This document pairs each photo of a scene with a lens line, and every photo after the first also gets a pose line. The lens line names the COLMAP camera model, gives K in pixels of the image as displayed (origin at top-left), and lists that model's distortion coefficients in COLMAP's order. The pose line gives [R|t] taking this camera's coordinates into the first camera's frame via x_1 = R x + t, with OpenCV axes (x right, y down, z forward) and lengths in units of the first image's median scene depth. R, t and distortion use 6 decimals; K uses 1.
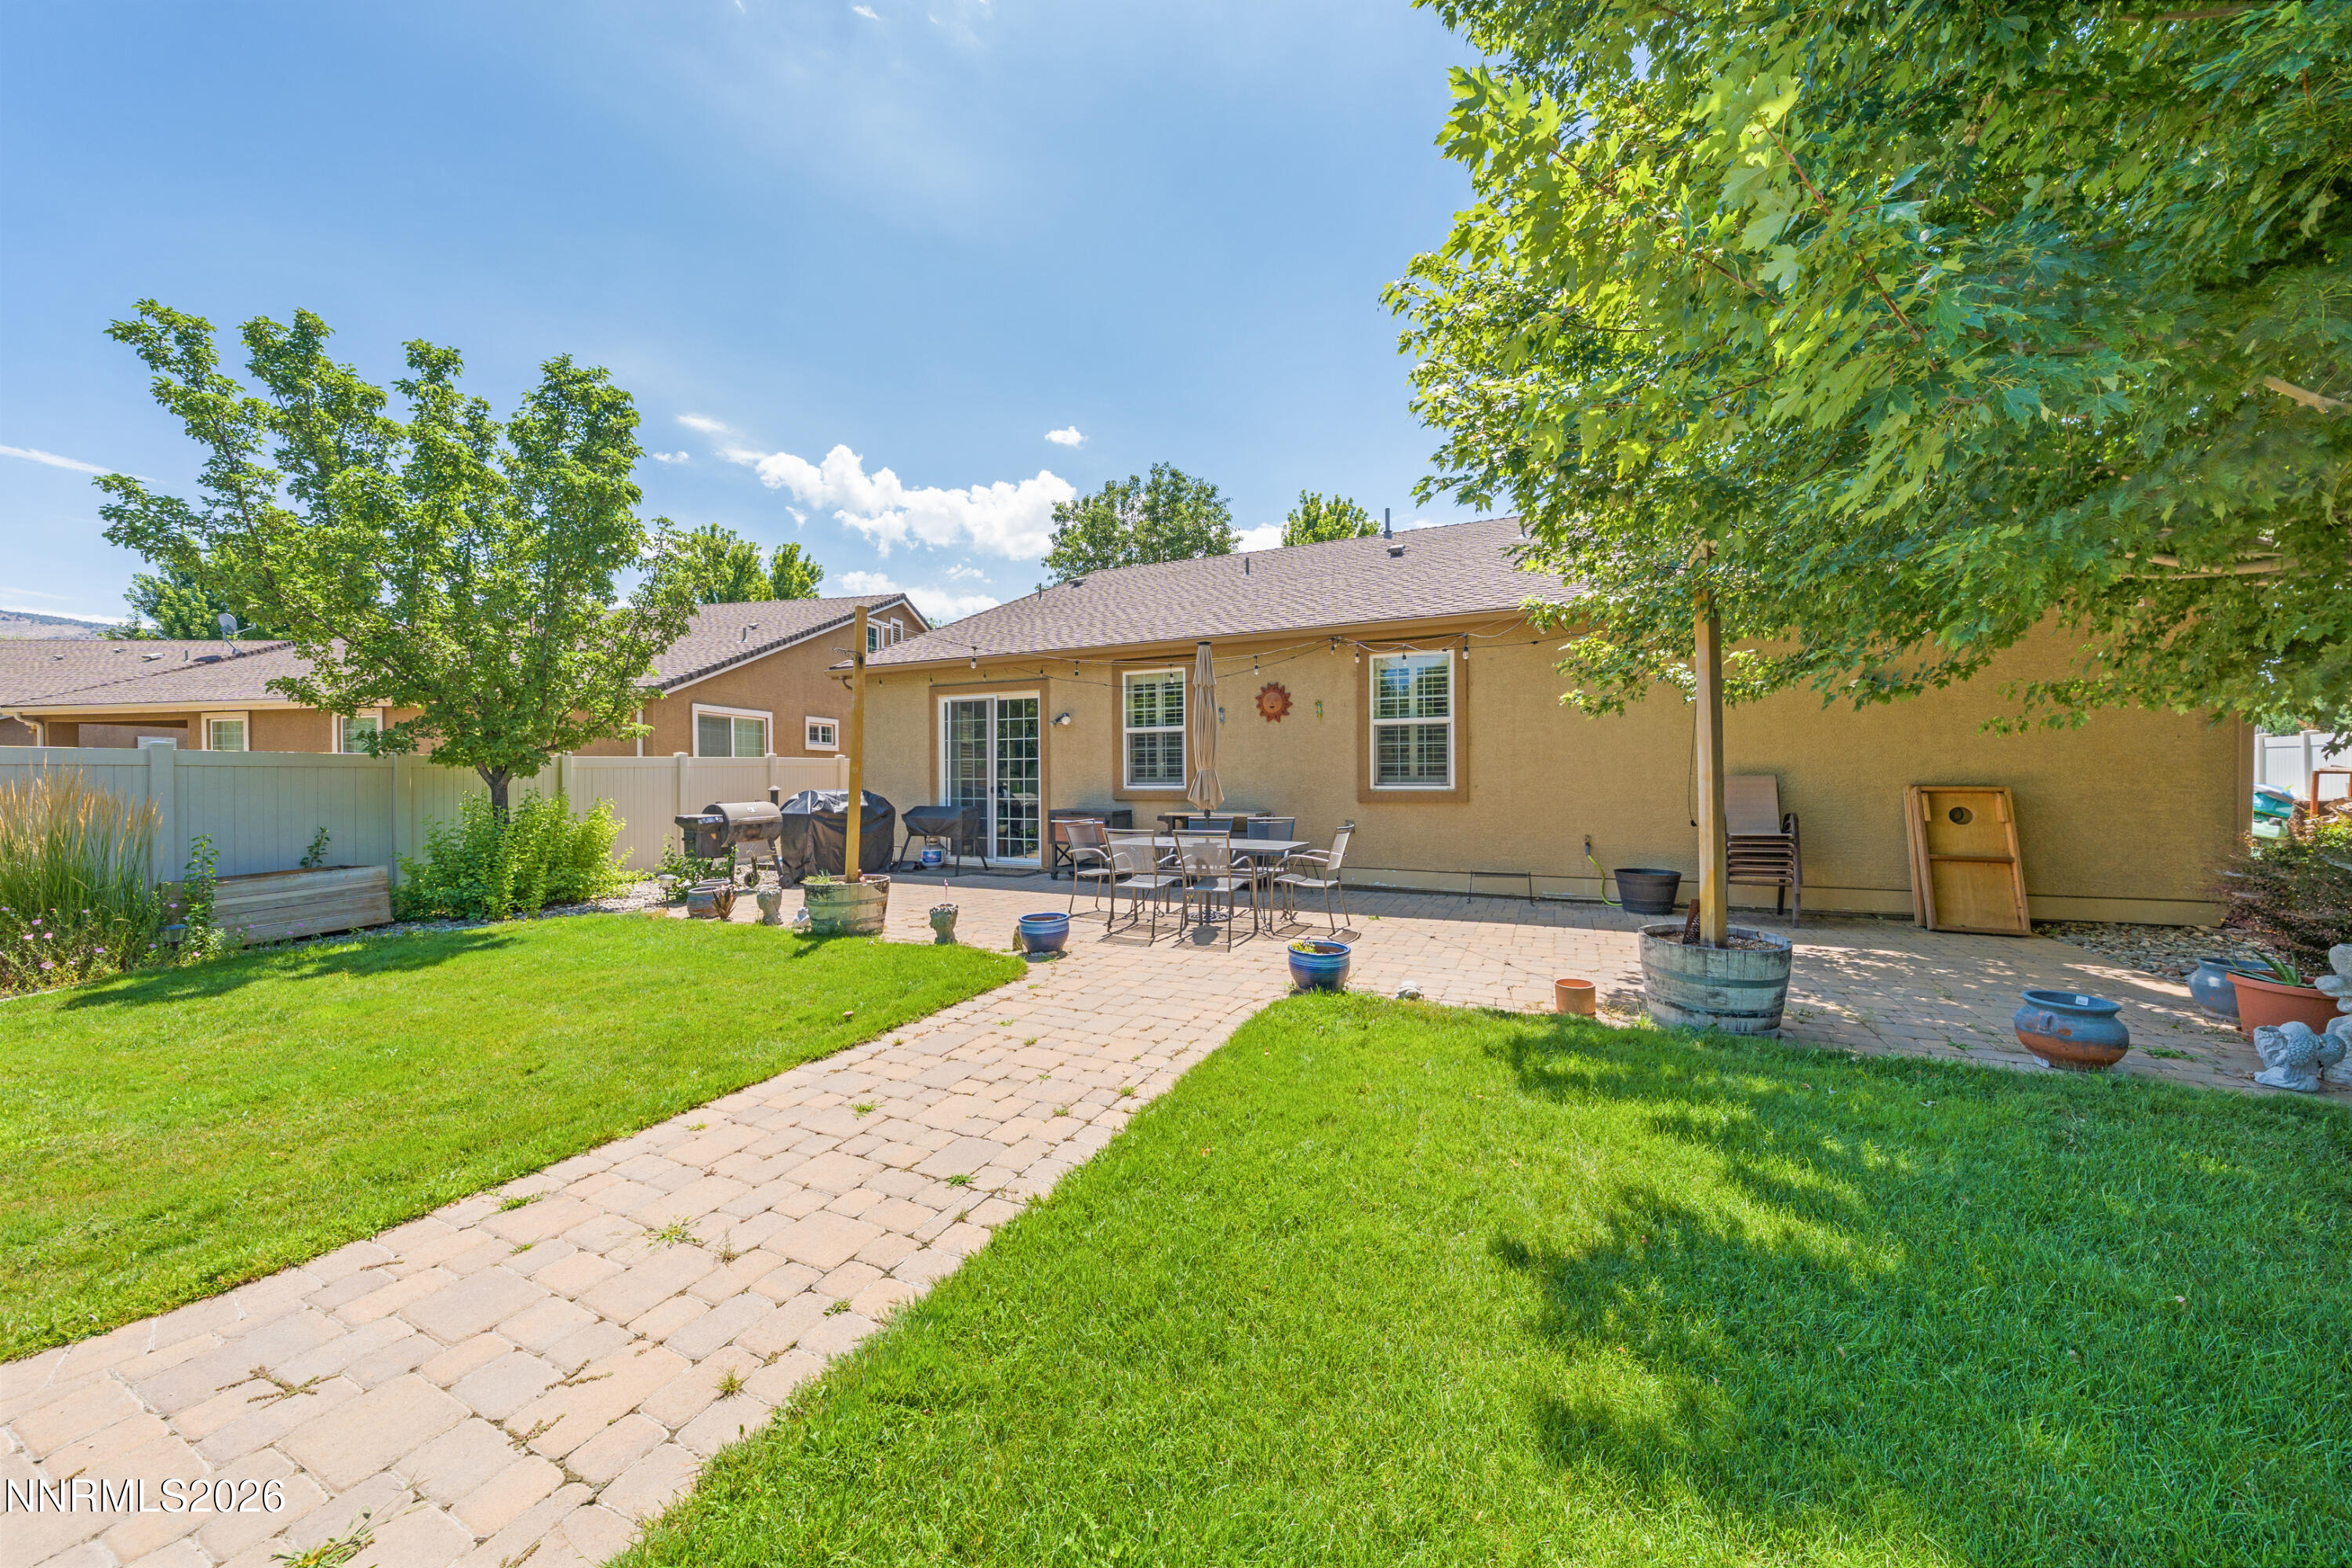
lens RADIAL K [[799.7, 0, 1188.3], [0, 799.7, 777.8], [0, 0, 1]] dist [0.004824, -0.001501]
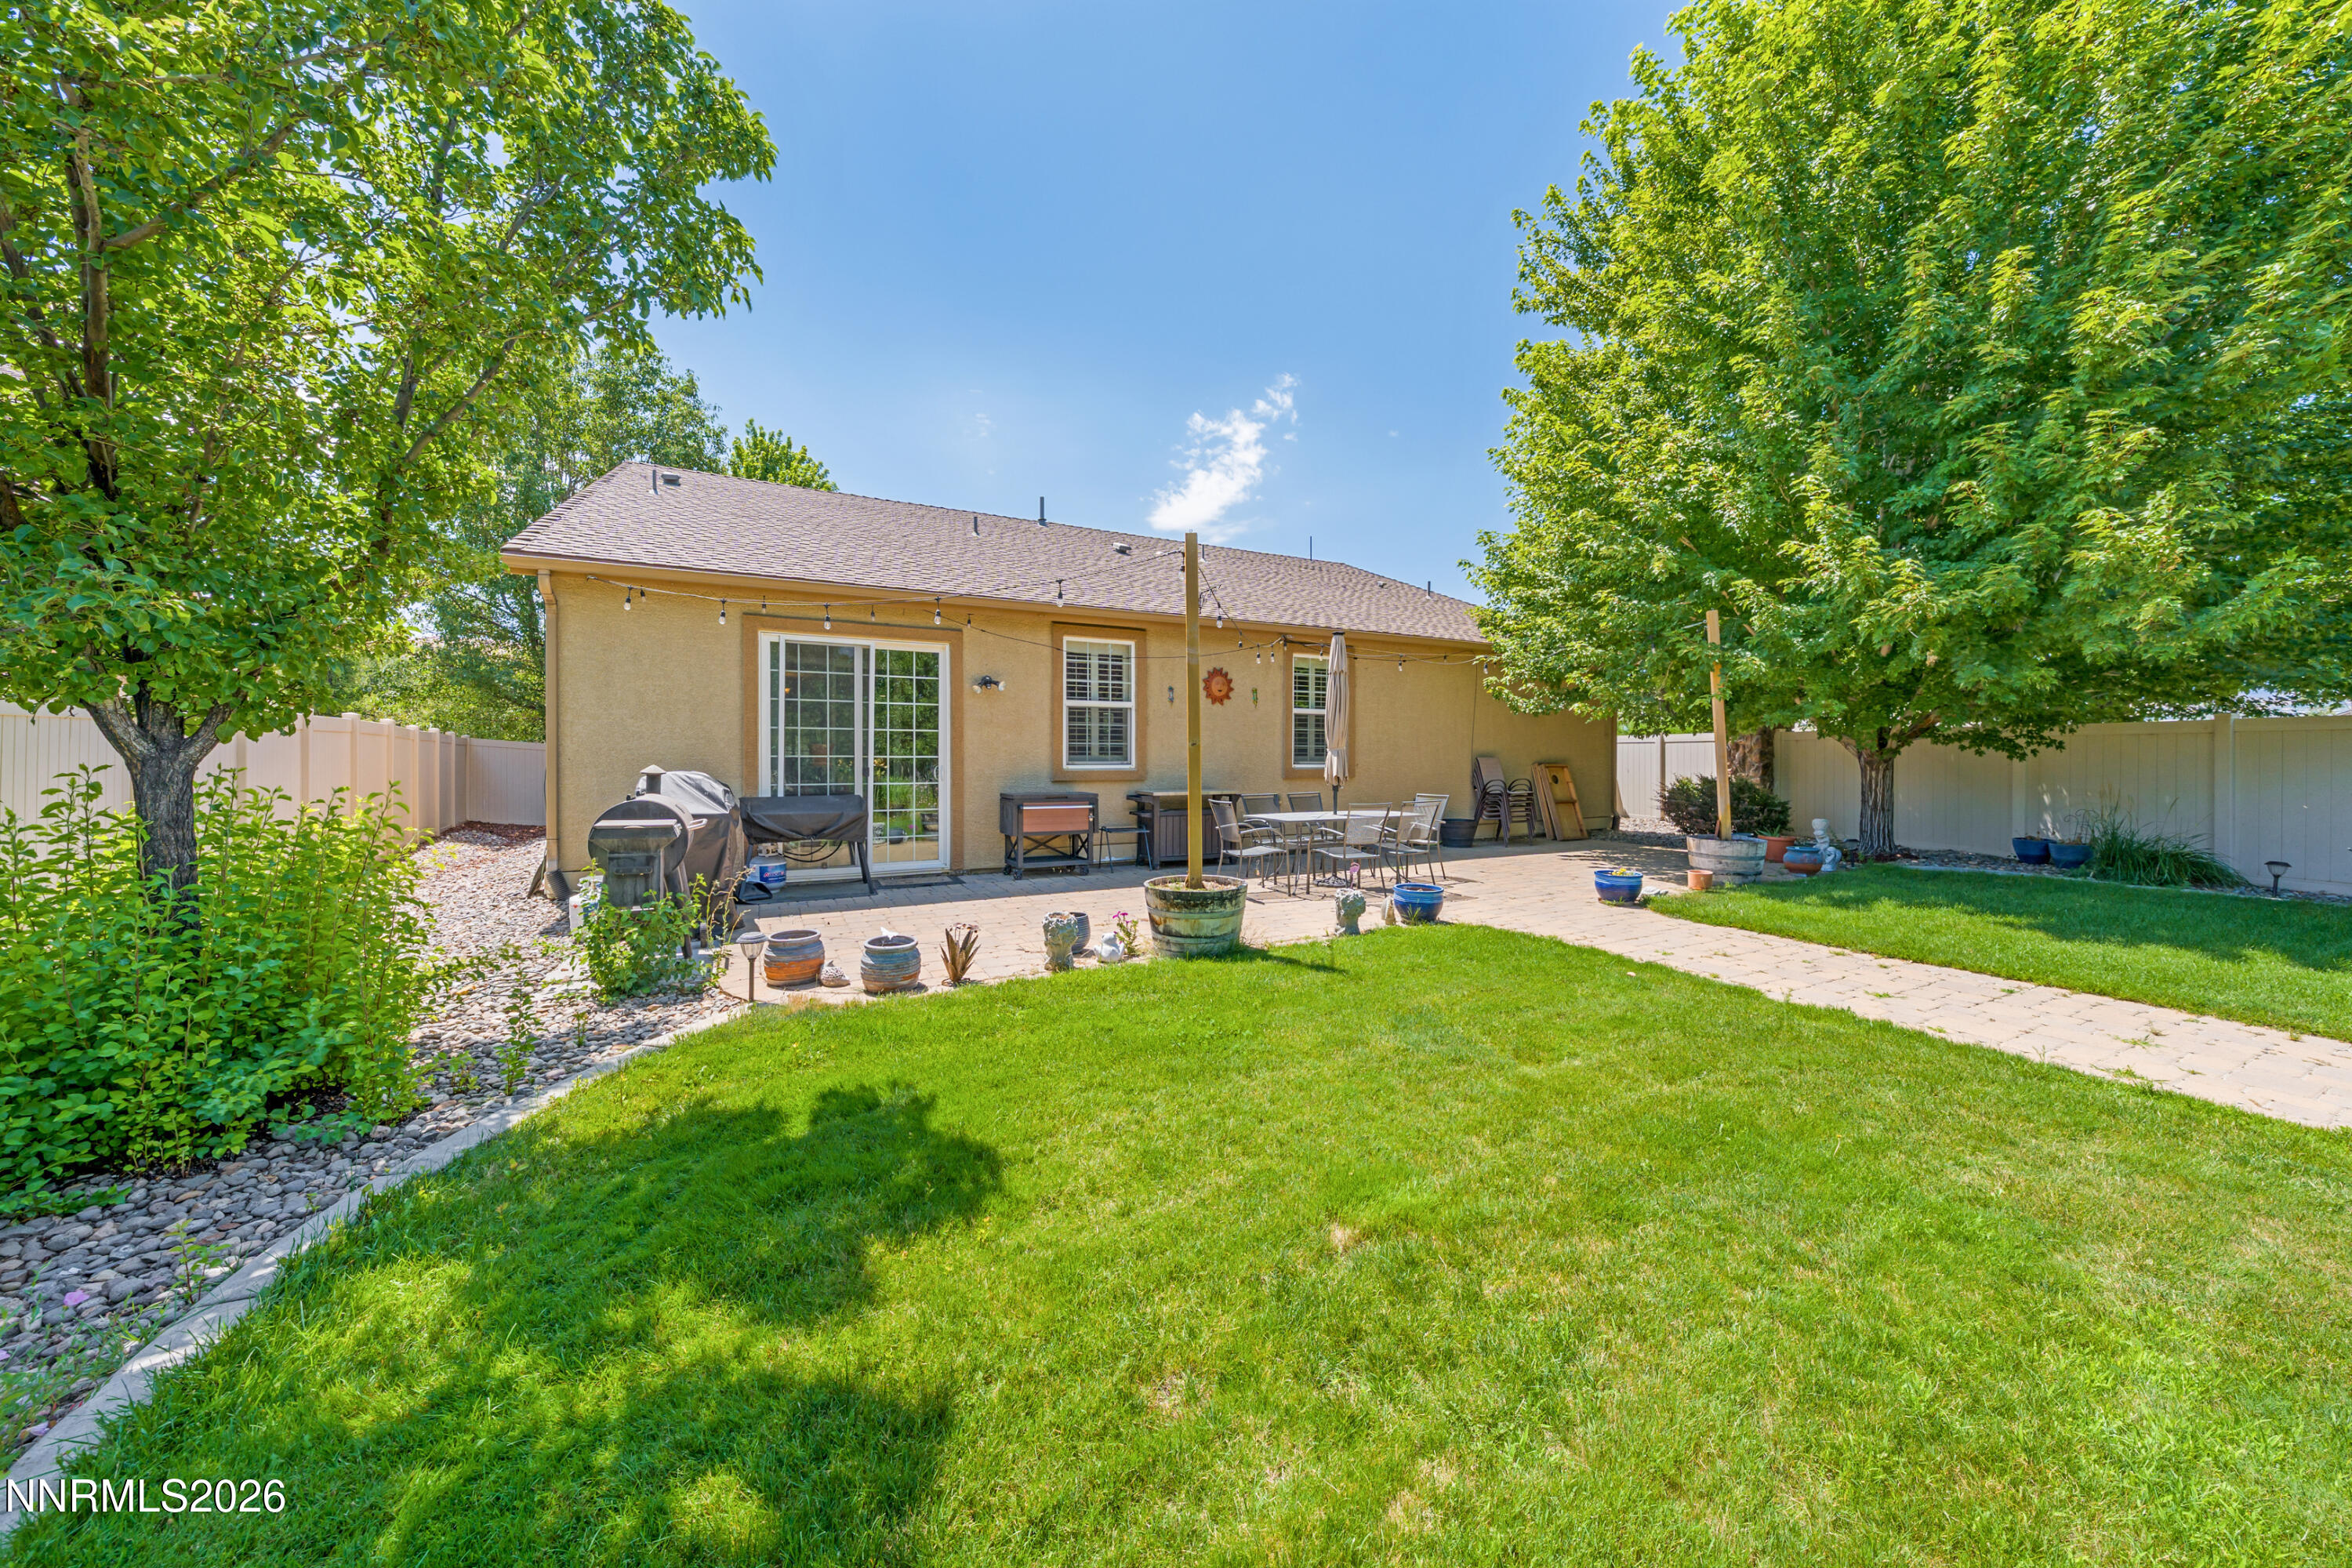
lens RADIAL K [[799.7, 0, 1191.2], [0, 799.7, 778.8], [0, 0, 1]] dist [0.004824, -0.001501]
pose [[0.611162, -0.016062, 0.791343, -0.698099], [-0.006122, 0.999668, 0.025018, 0.002068], [-0.791482, -0.020135, 0.610861, 0.345077]]
